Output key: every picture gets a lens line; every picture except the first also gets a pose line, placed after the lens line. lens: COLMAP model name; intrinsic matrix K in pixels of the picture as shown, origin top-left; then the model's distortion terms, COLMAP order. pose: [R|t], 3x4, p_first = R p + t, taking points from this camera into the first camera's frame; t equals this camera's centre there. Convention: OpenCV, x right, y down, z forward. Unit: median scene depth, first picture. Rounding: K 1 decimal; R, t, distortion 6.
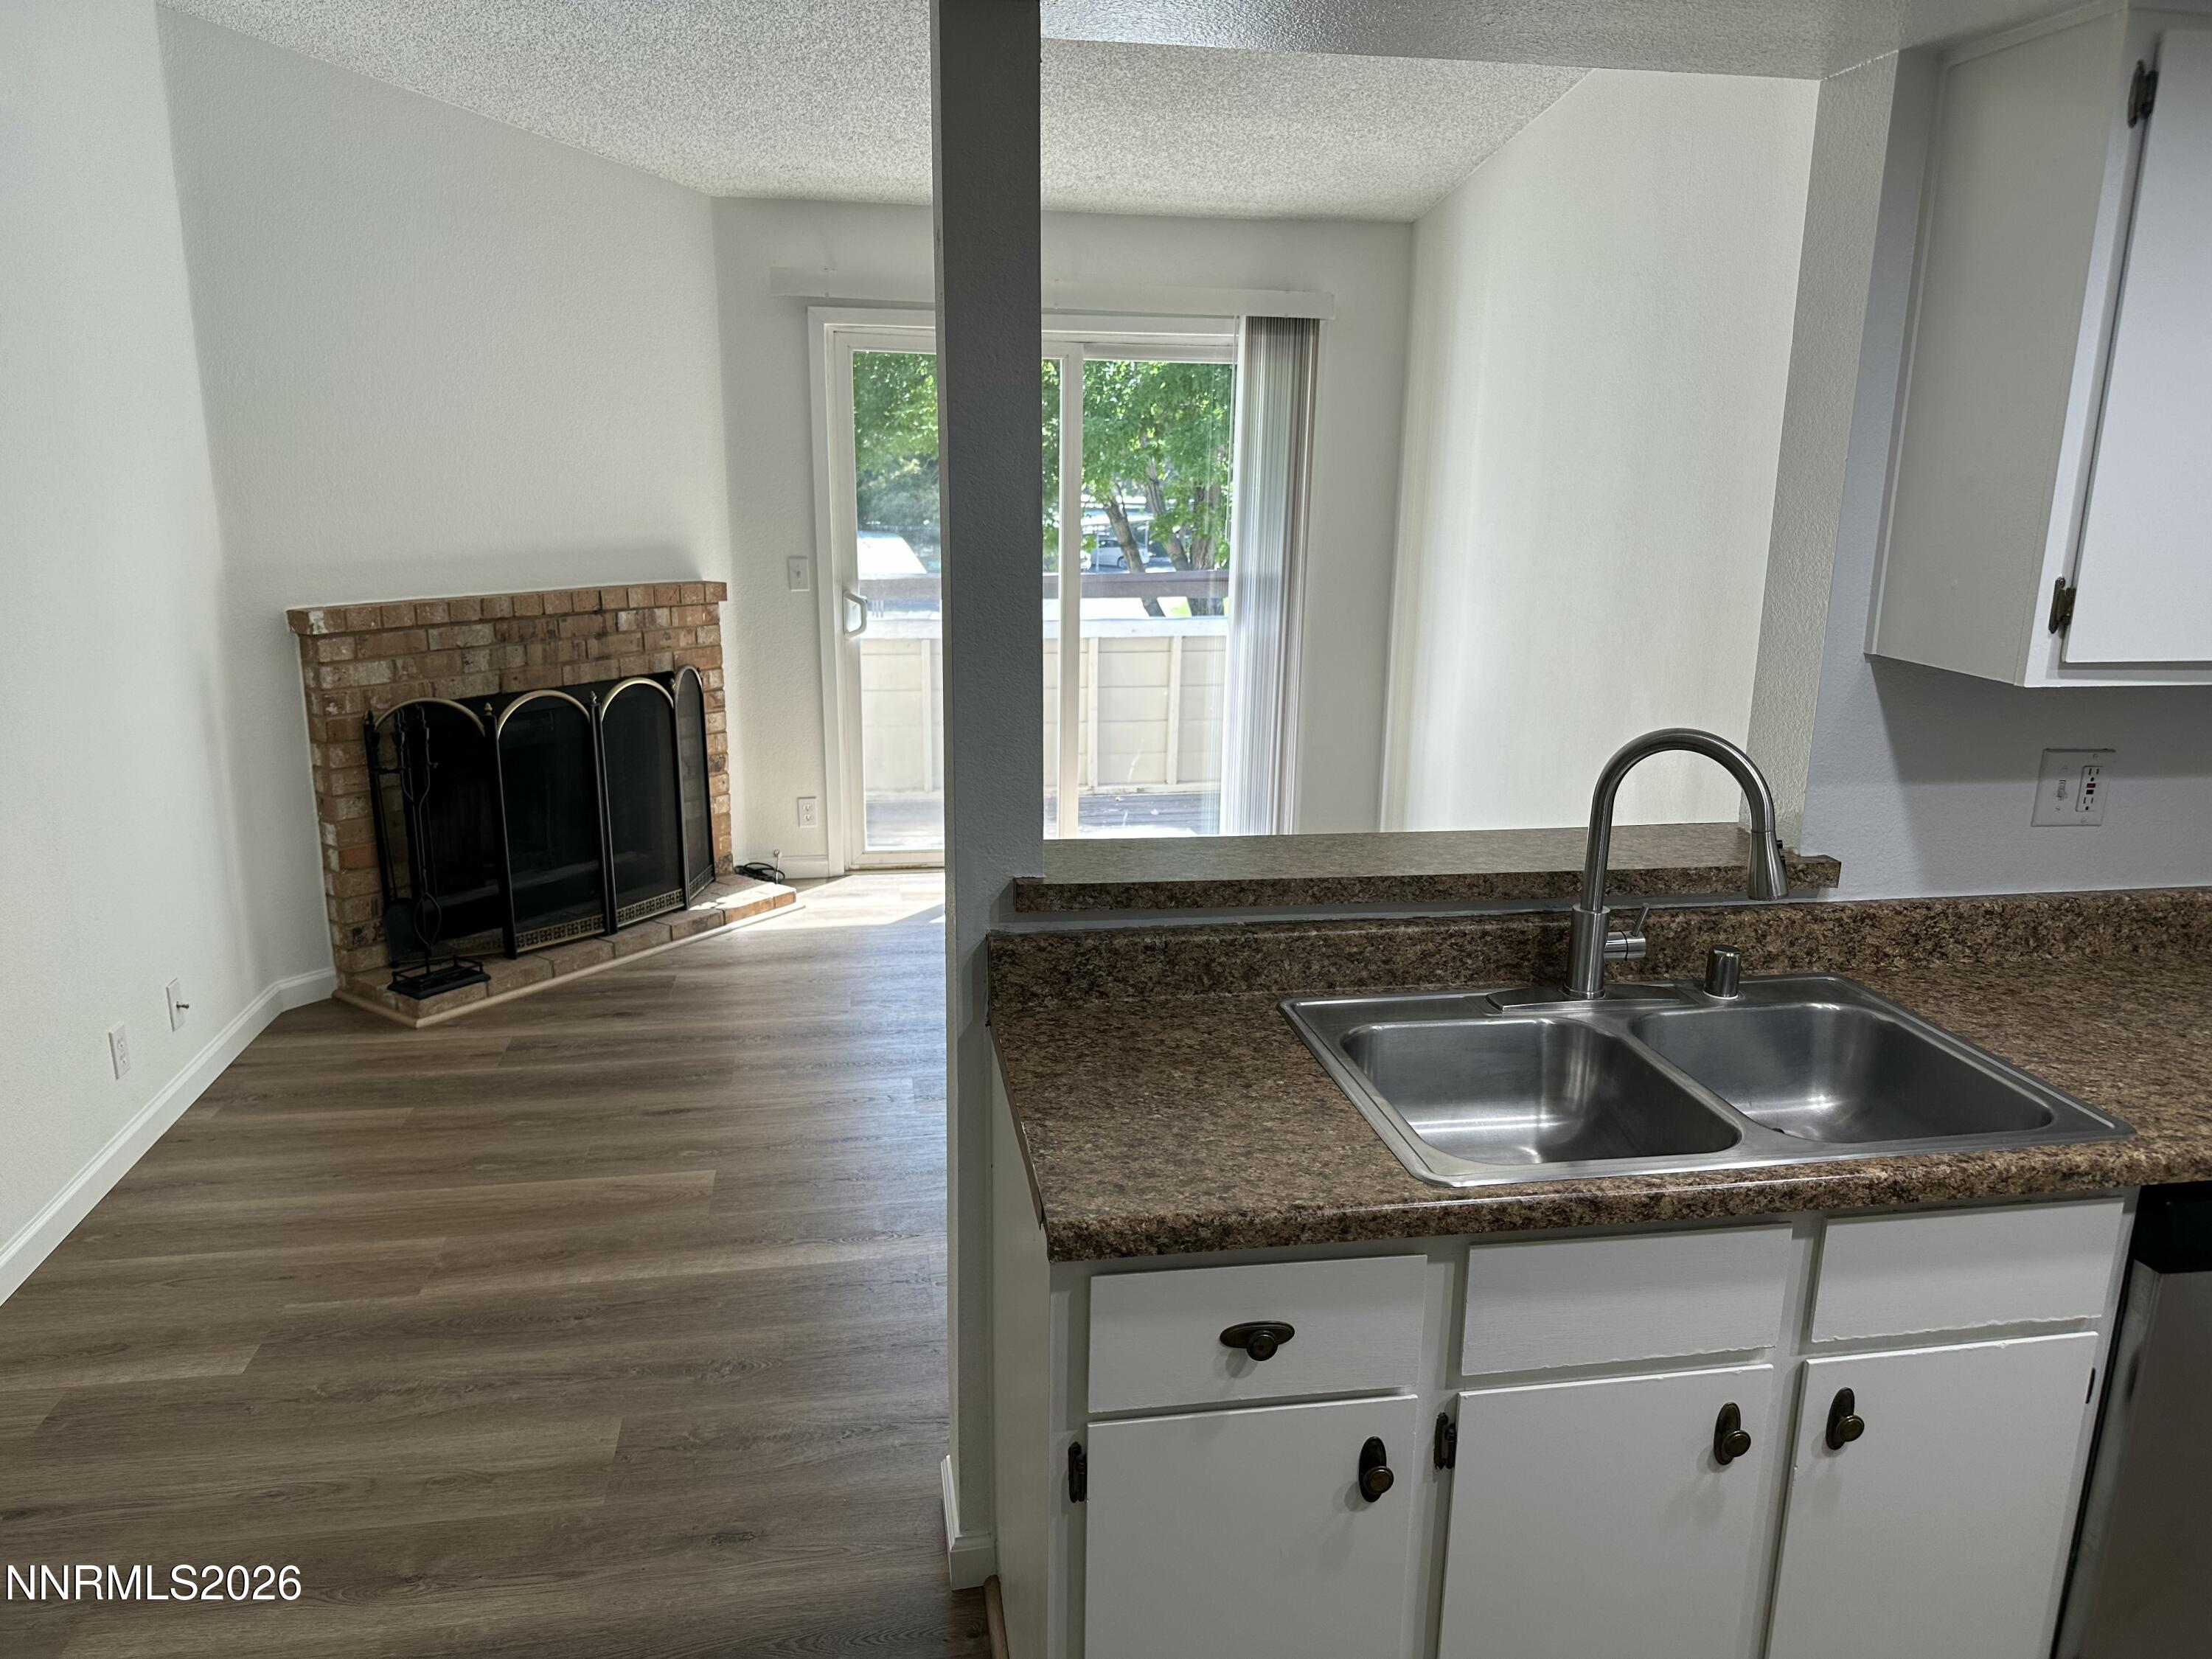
lens RADIAL K [[1570.2, 0, 1106.0], [0, 1570.2, 829.5], [0, 0, 1]] dist [0.080787, -0.109495]
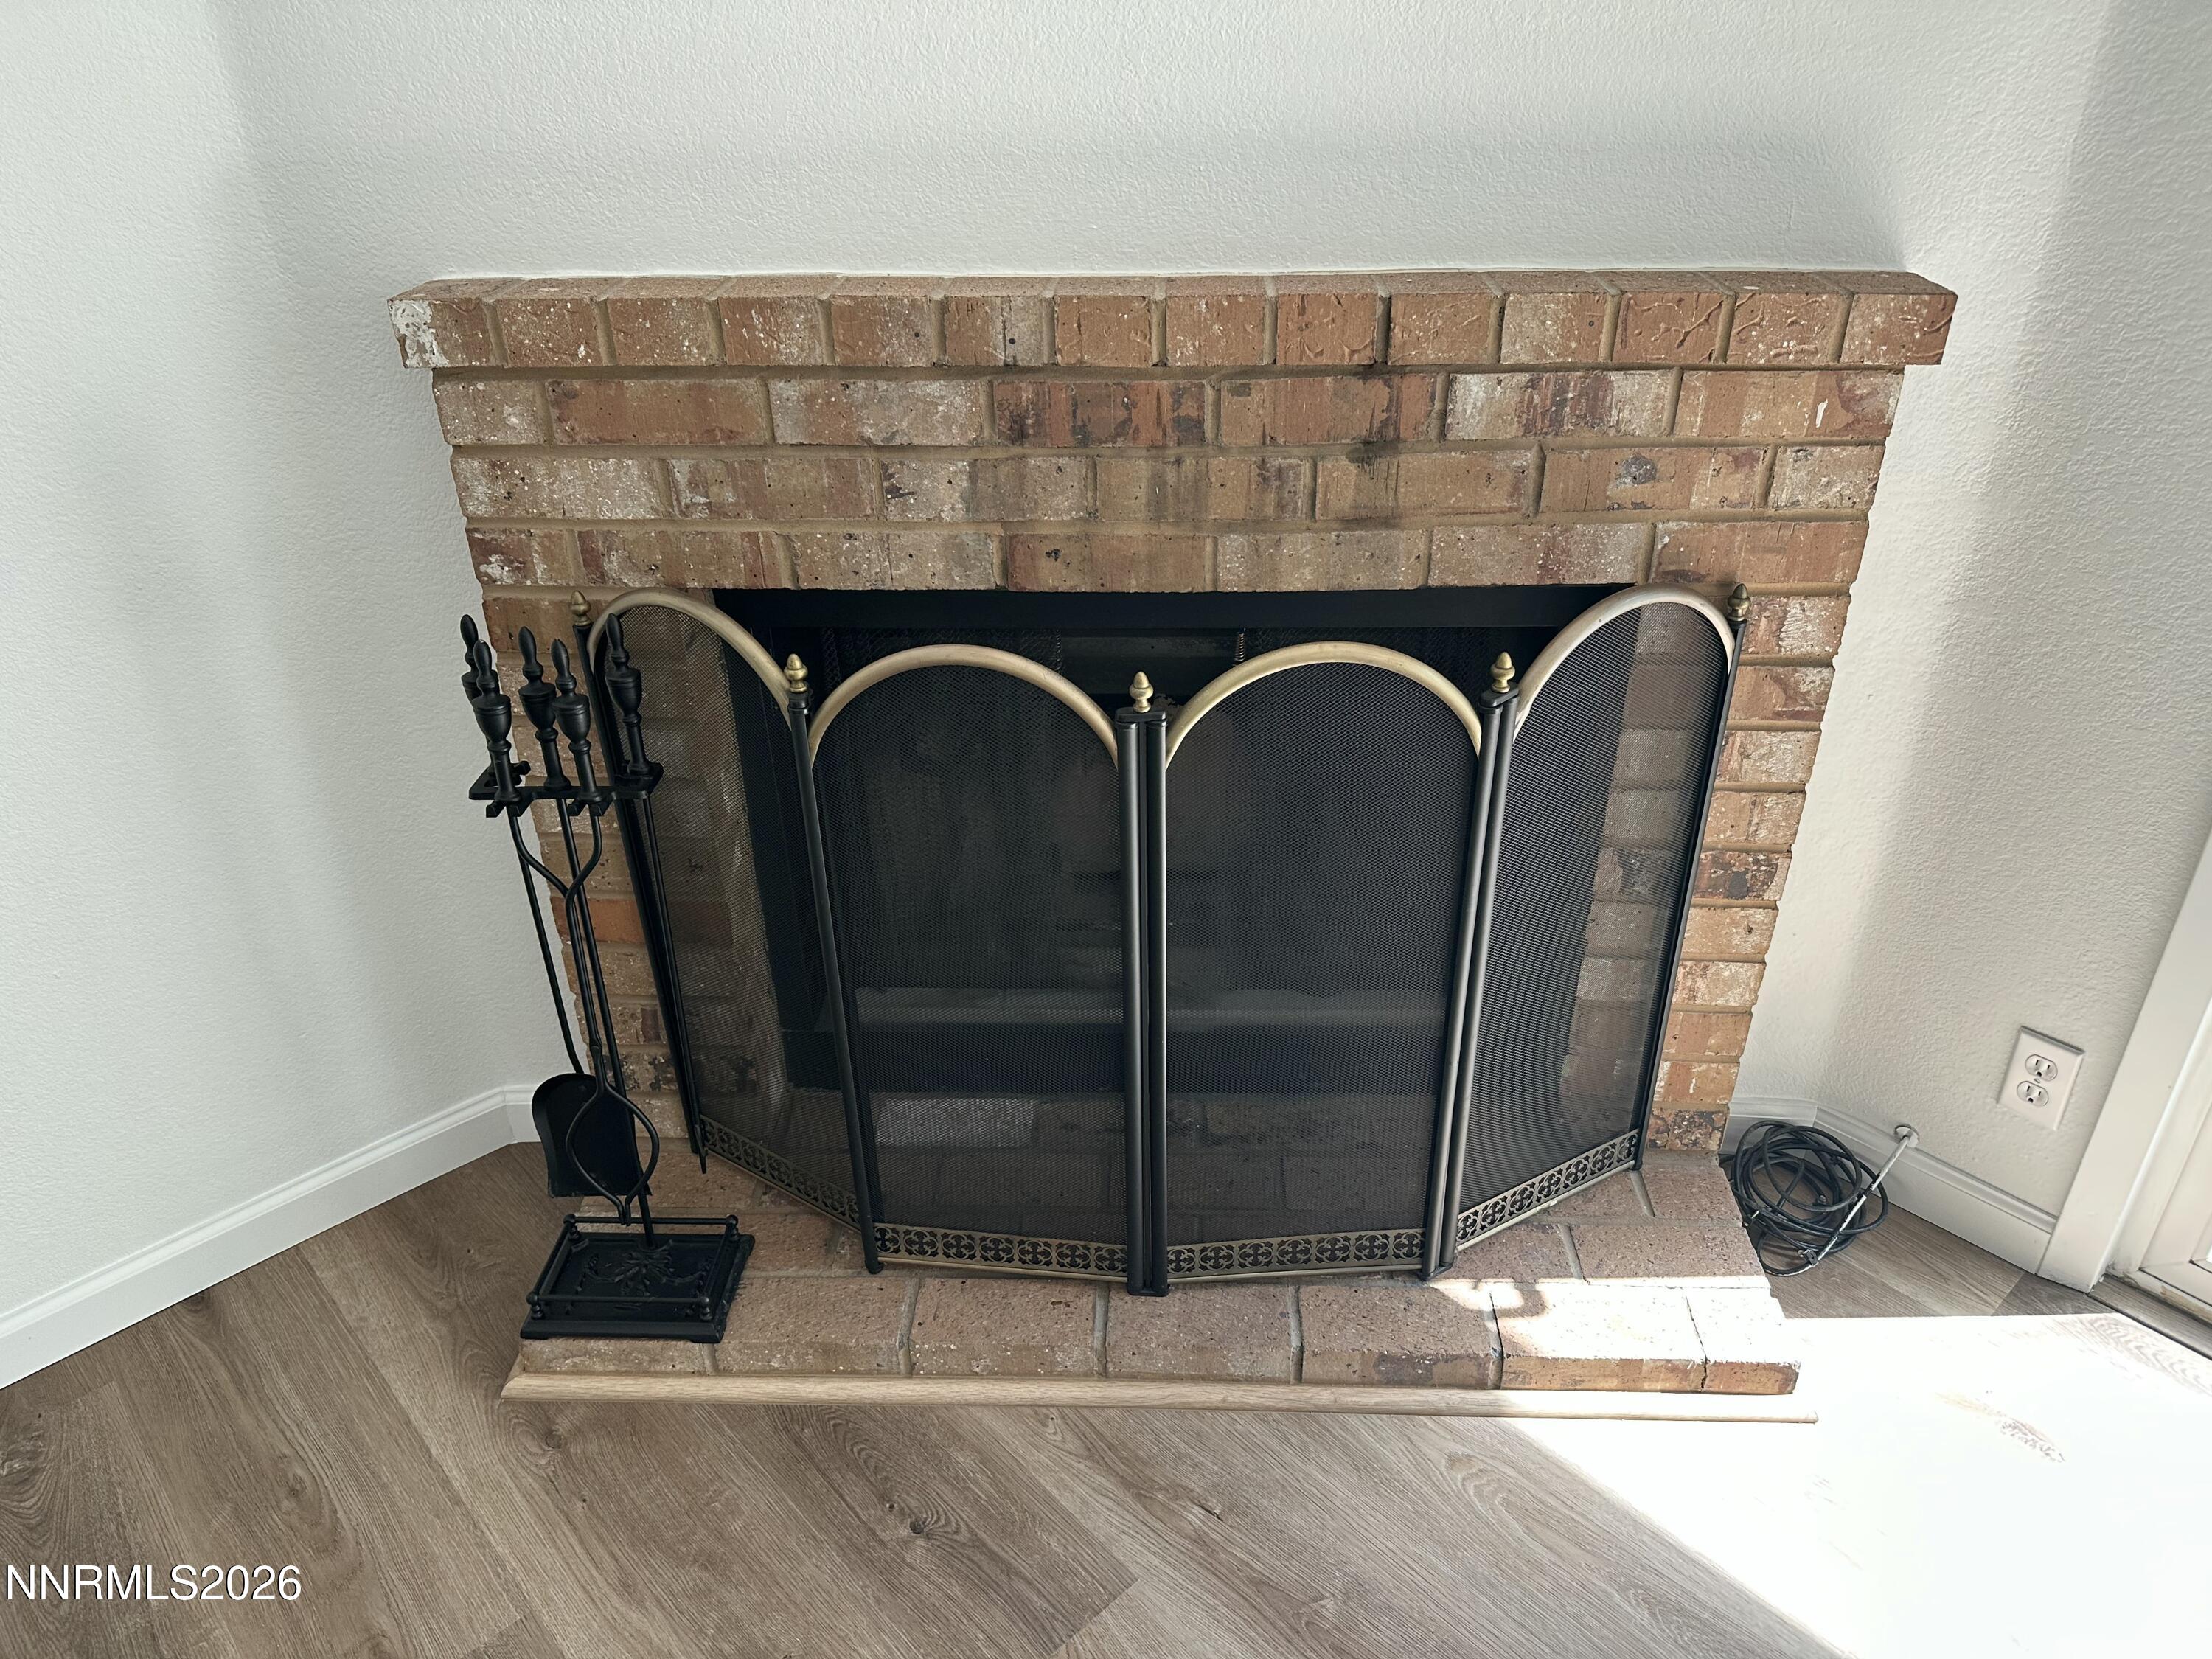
lens RADIAL K [[1513.9, 0, 1106.0], [0, 1513.9, 829.5], [0, 0, 1]] dist [0.150582, -0.231573]
pose [[0.553653, 0.397276, -0.731875, -0.102287], [-0.178819, 0.915083, 0.361451, -0.155704], [0.813322, -0.069245, 0.577679, 0.793260]]
